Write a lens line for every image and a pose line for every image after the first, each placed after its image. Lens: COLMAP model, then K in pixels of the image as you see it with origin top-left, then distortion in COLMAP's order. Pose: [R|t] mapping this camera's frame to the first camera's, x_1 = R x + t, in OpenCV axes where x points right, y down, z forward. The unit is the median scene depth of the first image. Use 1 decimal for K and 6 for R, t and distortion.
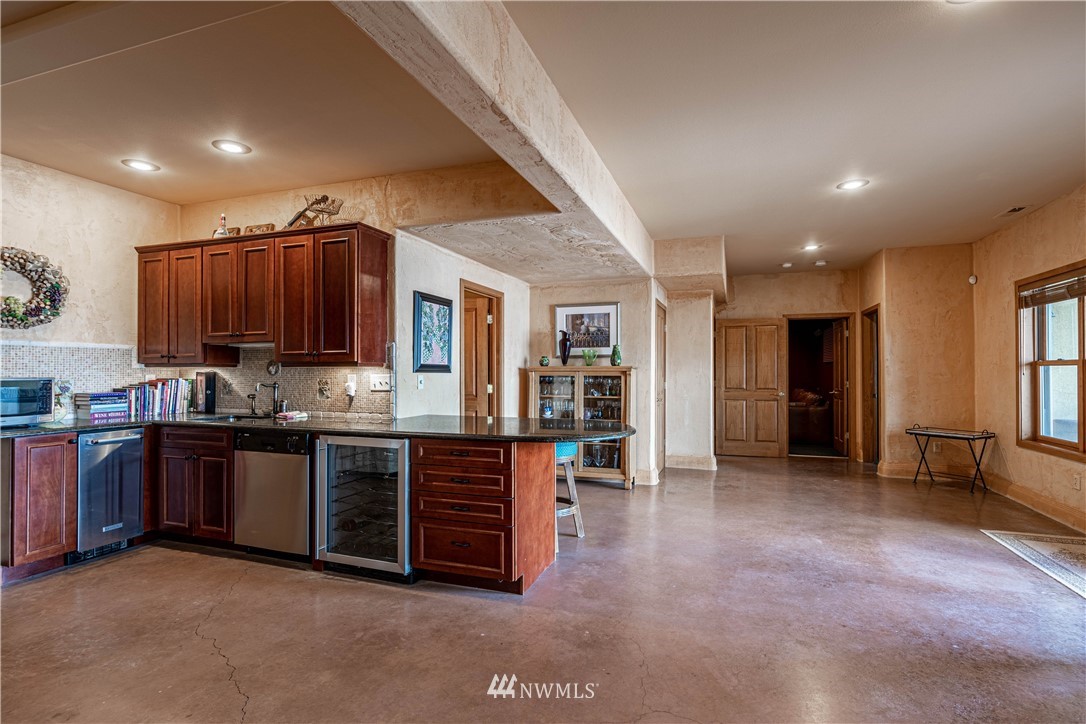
lens RADIAL K [[506.2, 0, 547.0], [0, 506.2, 365.5], [0, 0, 1]] dist [-0.000642, -0.000432]
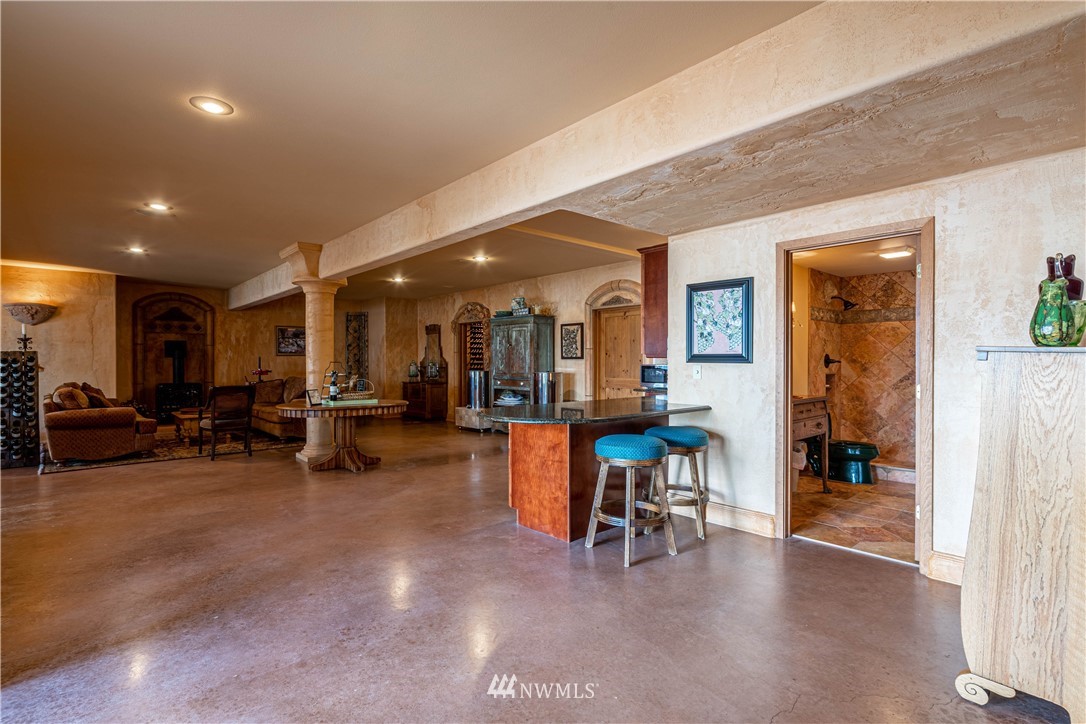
lens RADIAL K [[551.5, 0, 547.2], [0, 551.5, 361.7], [0, 0, 1]] dist [-0.003329, 0.000470]
pose [[-0.480058, 0.004327, -0.877226, 1.049836], [0.009226, 0.999957, -0.000116, 0.011552], [0.877188, -0.008149, -0.480077, 1.535089]]
